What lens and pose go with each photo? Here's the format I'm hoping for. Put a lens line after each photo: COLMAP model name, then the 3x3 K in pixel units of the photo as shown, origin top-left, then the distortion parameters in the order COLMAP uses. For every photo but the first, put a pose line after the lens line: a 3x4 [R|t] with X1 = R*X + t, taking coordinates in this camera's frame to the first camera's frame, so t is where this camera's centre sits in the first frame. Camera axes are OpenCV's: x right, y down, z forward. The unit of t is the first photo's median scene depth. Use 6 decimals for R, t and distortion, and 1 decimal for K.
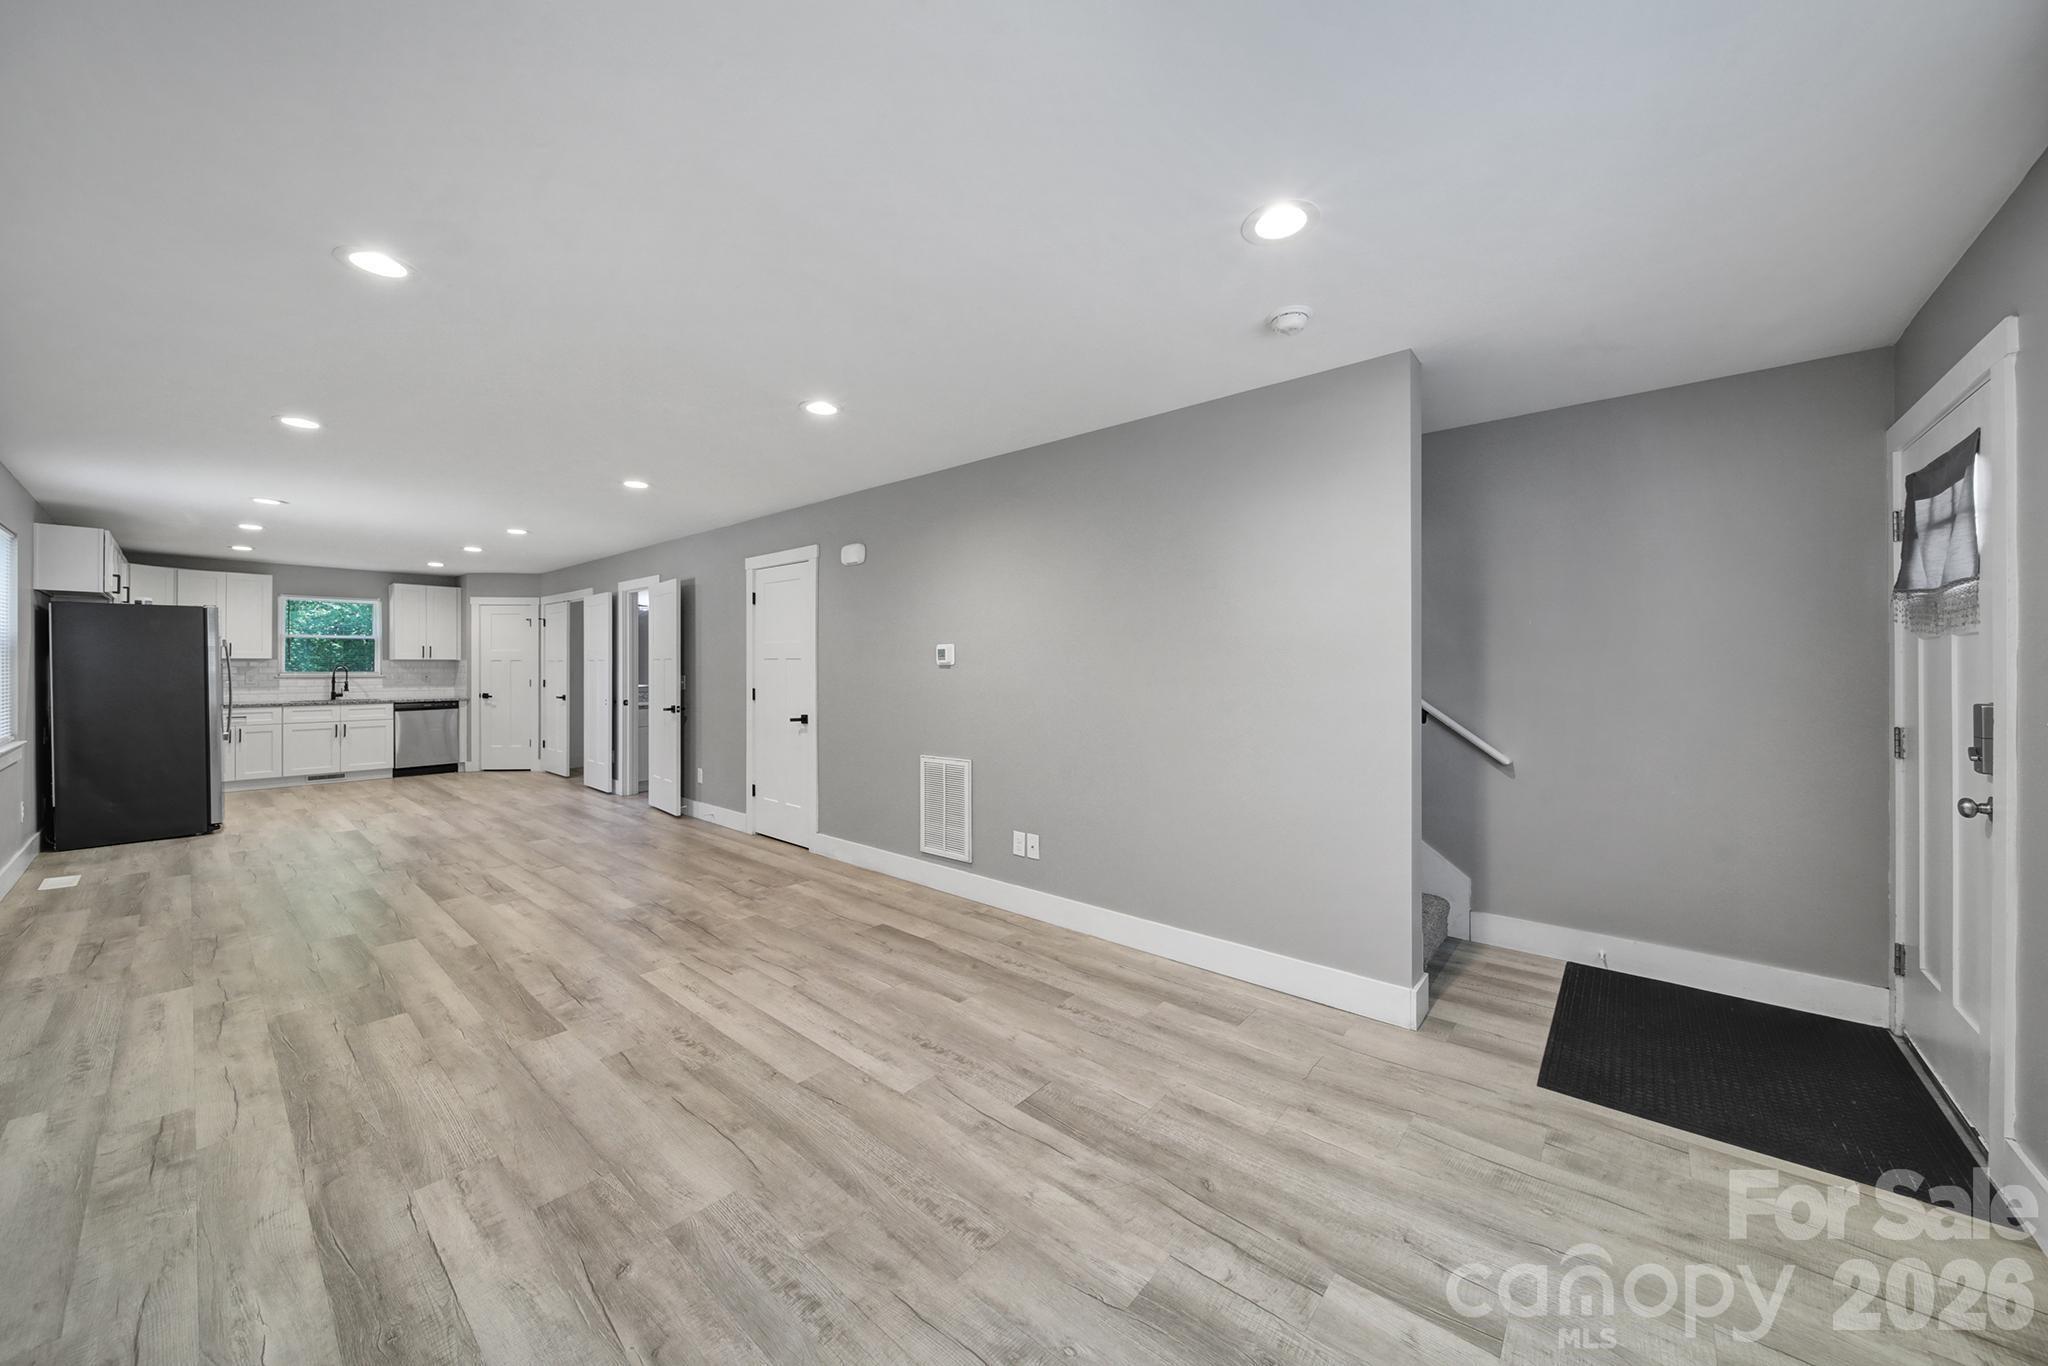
lens RADIAL K [[716.3, 0, 1020.7], [0, 716.3, 667.0], [0, 0, 1]] dist [0.002425, -0.002946]
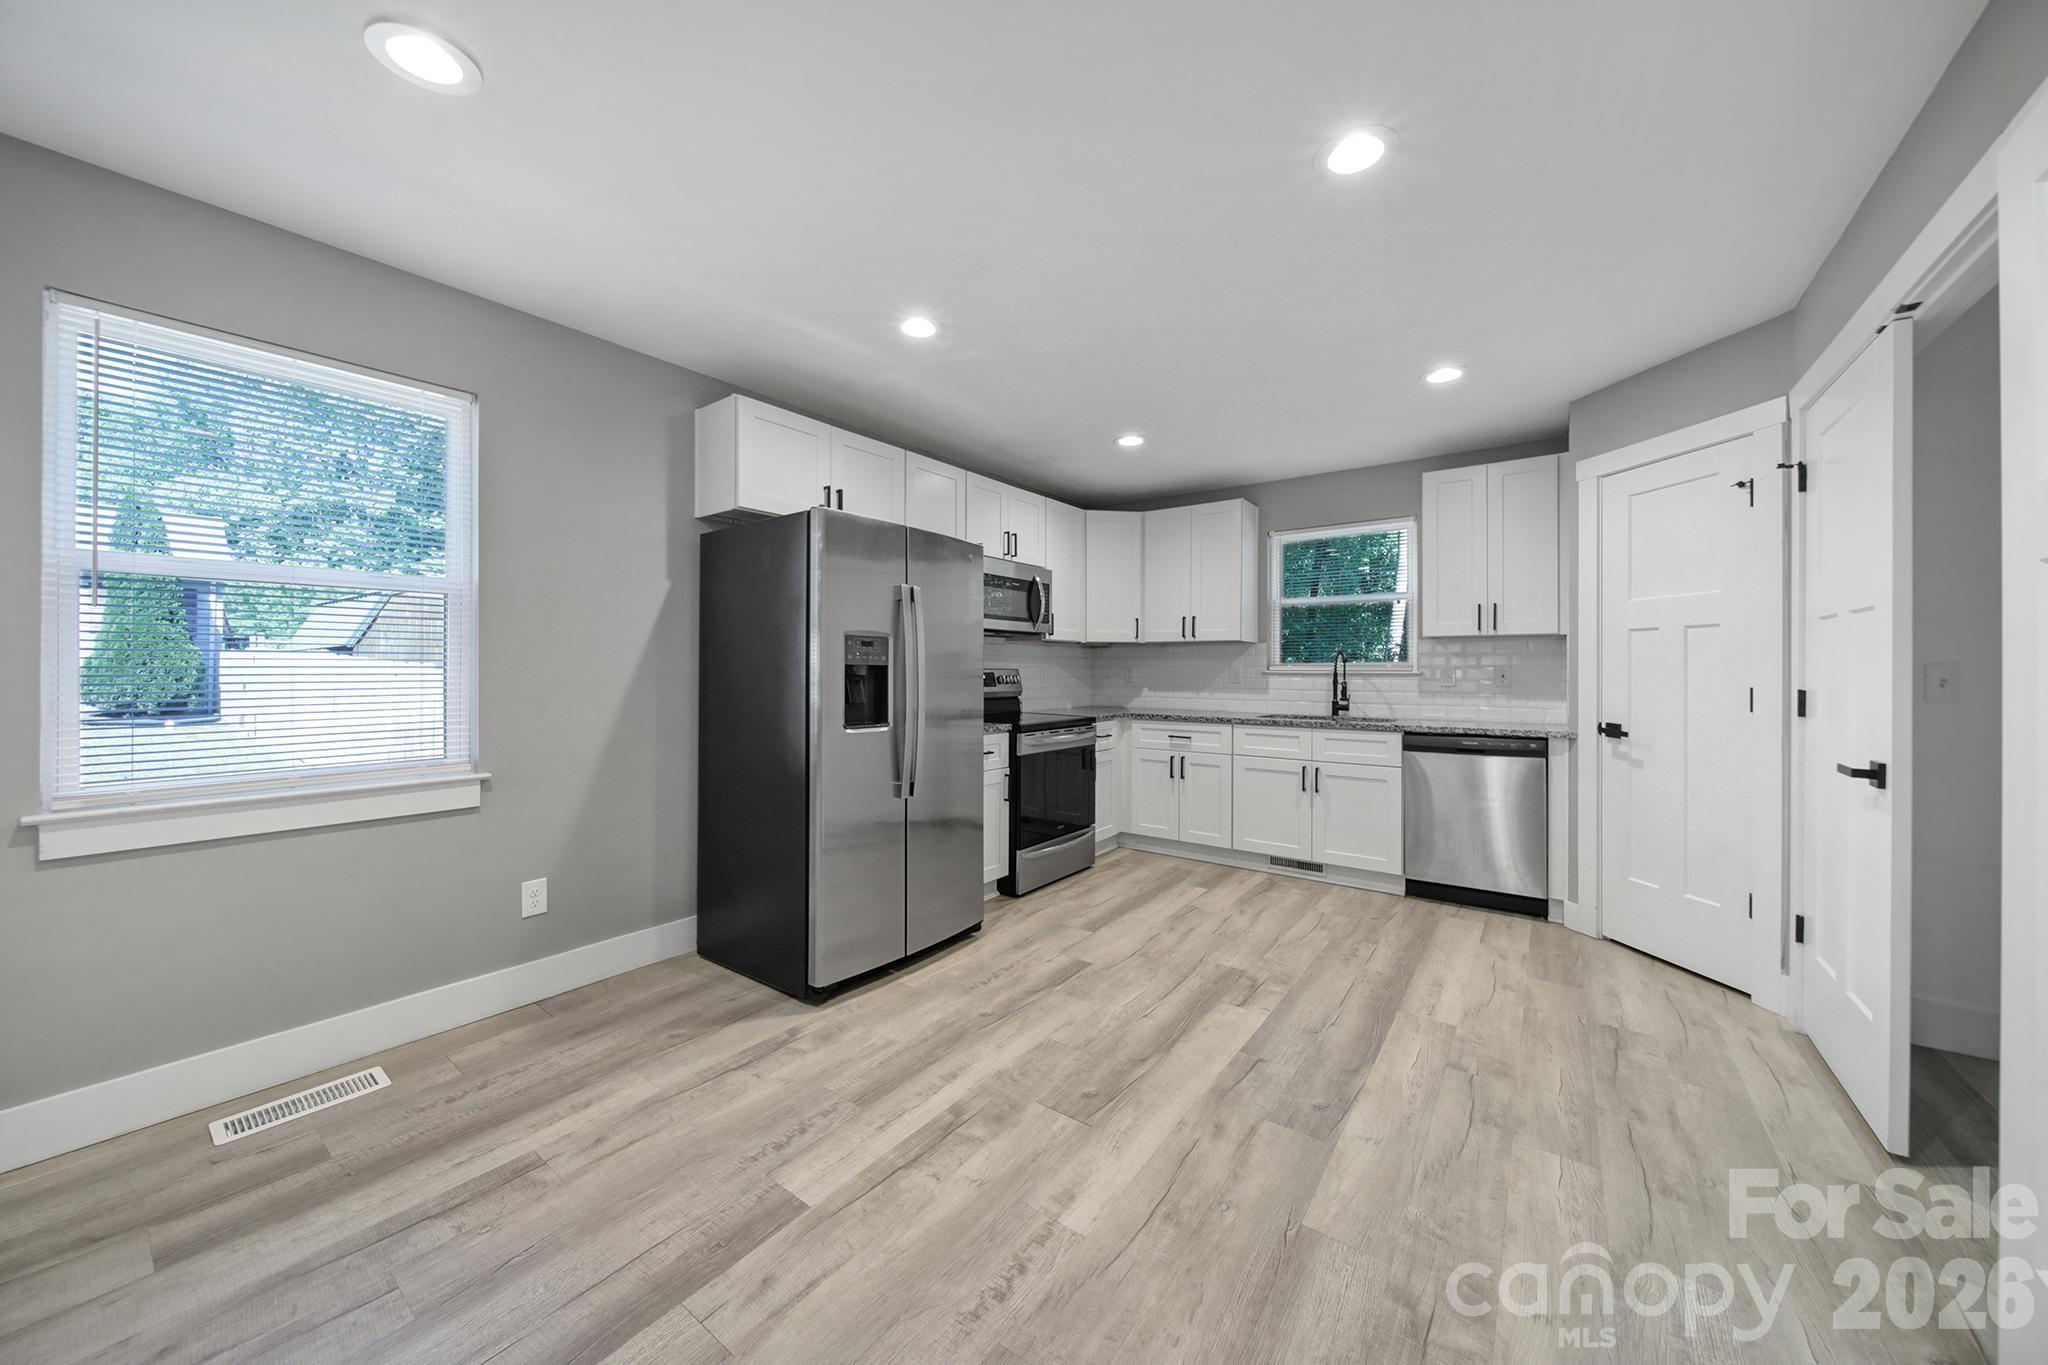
lens RADIAL K [[716.3, 0, 1020.7], [0, 716.3, 666.5], [0, 0, 1]] dist [0.002425, -0.002946]
pose [[0.066740, -0.003270, -0.997765, -0.971183], [-0.003270, 0.999989, -0.003496, 0.025685], [0.997765, 0.003496, 0.066728, 1.603857]]
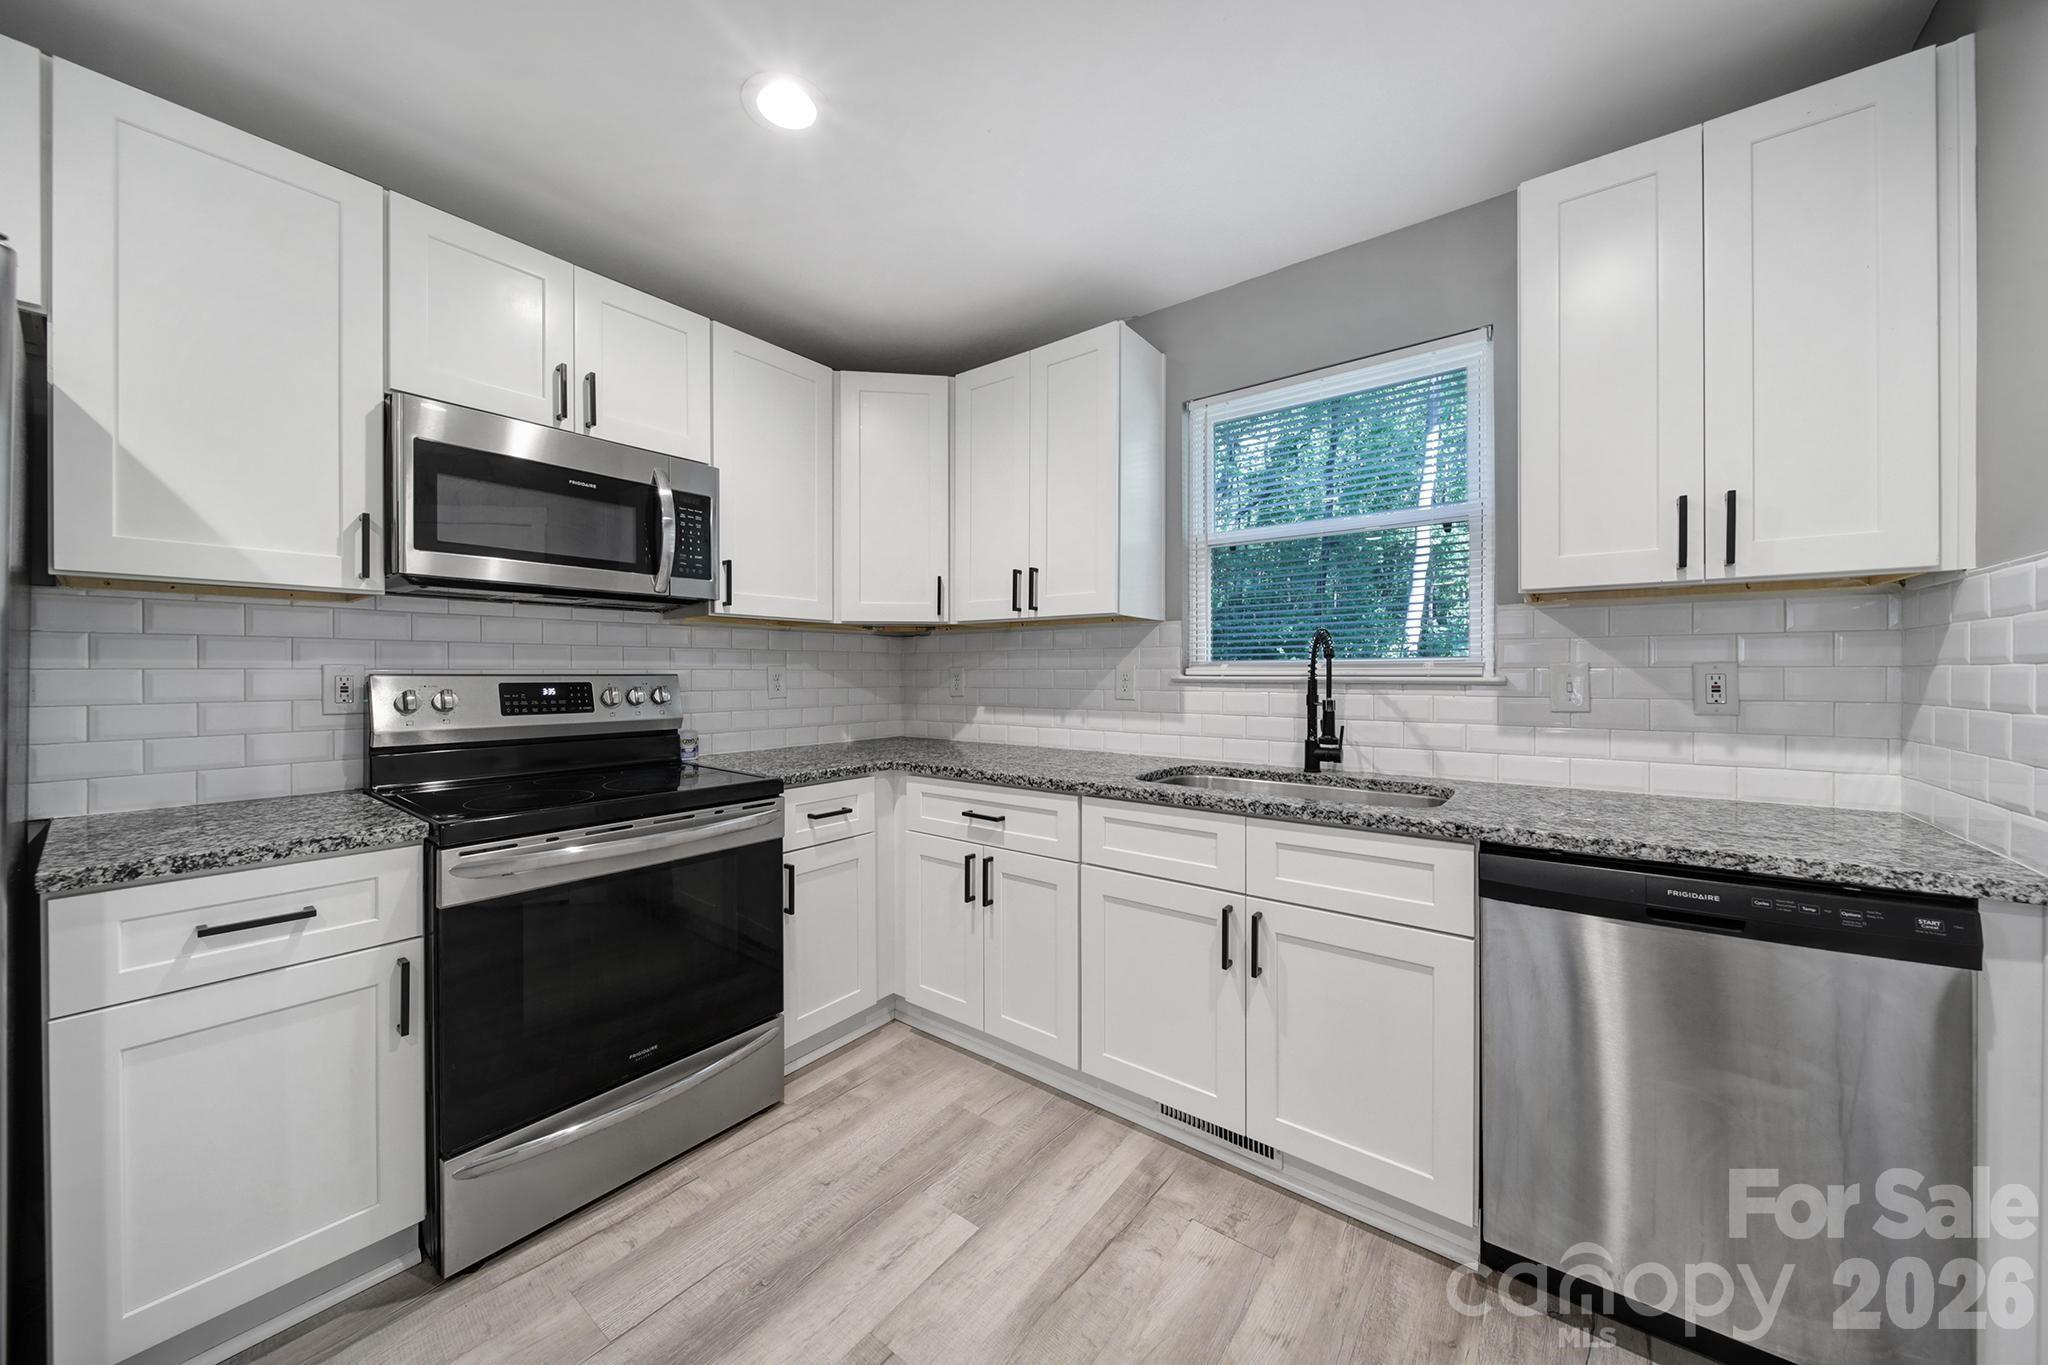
lens RADIAL K [[721.5, 0, 1020.8], [0, 721.5, 676.1], [0, 0, 1]] dist [0.002843, -0.002033]
pose [[0.052899, 0.006609, -0.998578, -1.566513], [0.000420, 0.999978, 0.006640, 0.023374], [0.998600, -0.000770, 0.052895, 1.943830]]
